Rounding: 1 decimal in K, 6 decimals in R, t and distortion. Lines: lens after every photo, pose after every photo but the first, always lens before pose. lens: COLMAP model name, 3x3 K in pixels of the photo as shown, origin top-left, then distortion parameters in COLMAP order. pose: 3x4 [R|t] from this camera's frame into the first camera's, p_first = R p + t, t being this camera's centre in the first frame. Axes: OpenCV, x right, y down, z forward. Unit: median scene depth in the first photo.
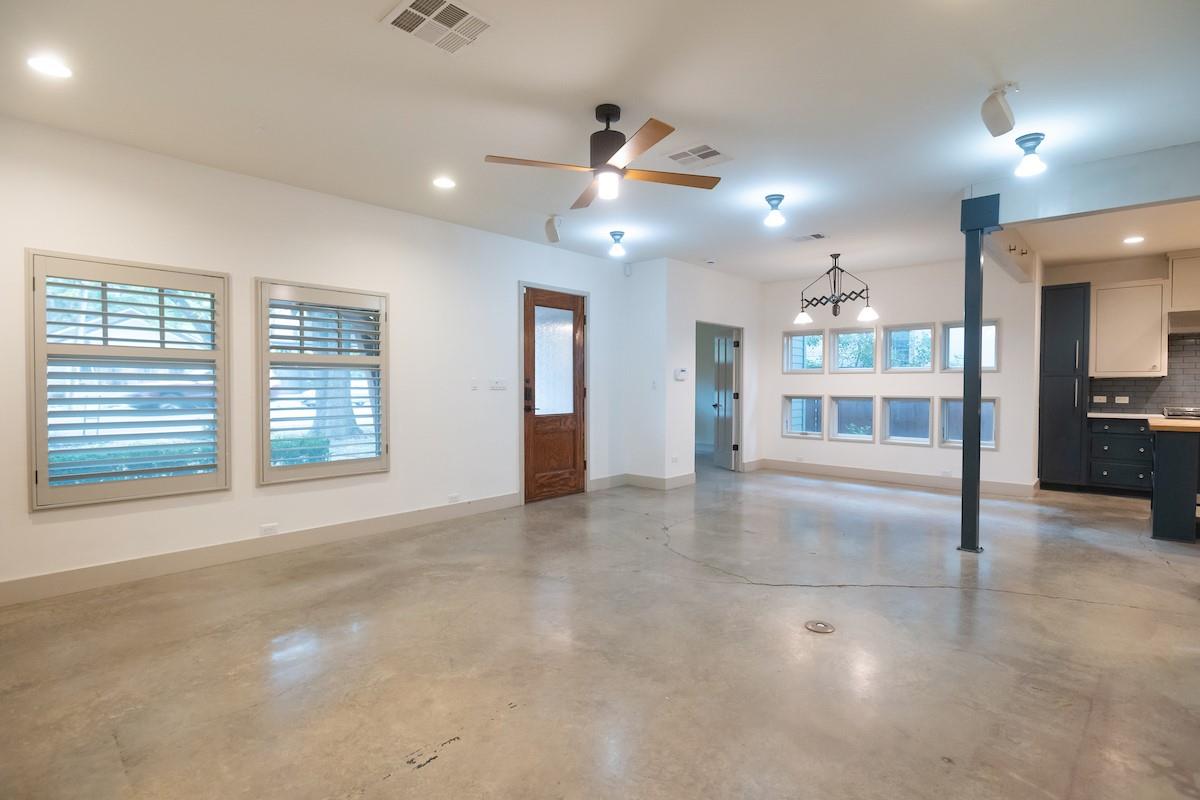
lens RADIAL K [[567.9, 0, 620.3], [0, 567.9, 398.8], [0, 0, 1]] dist [-0.005158, -0.000466]
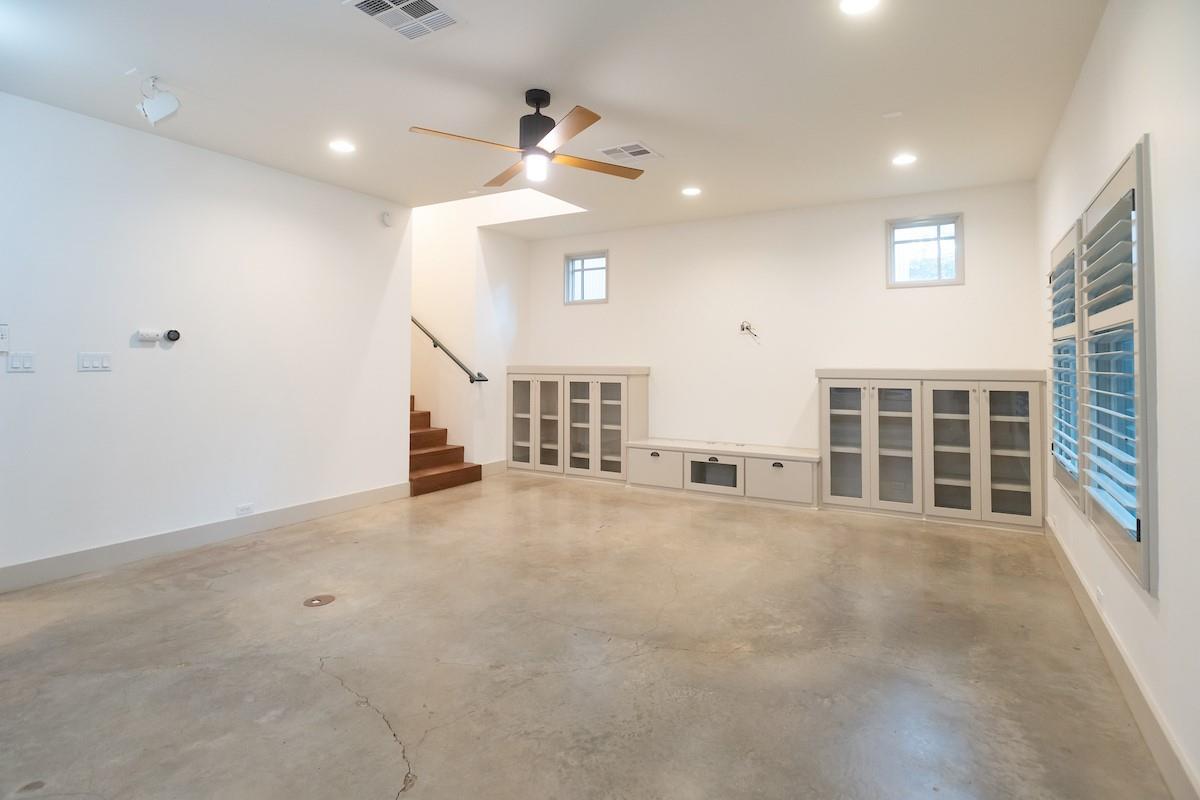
lens RADIAL K [[580.8, 0, 659.6], [0, 580.8, 353.5], [0, 0, 1]] dist [-0.016435, 0.001268]
pose [[-0.967323, -0.010673, -0.253321, 0.012624], [-0.012042, 0.999920, 0.003854, -0.026055], [0.253260, 0.006779, -0.967375, 1.052916]]
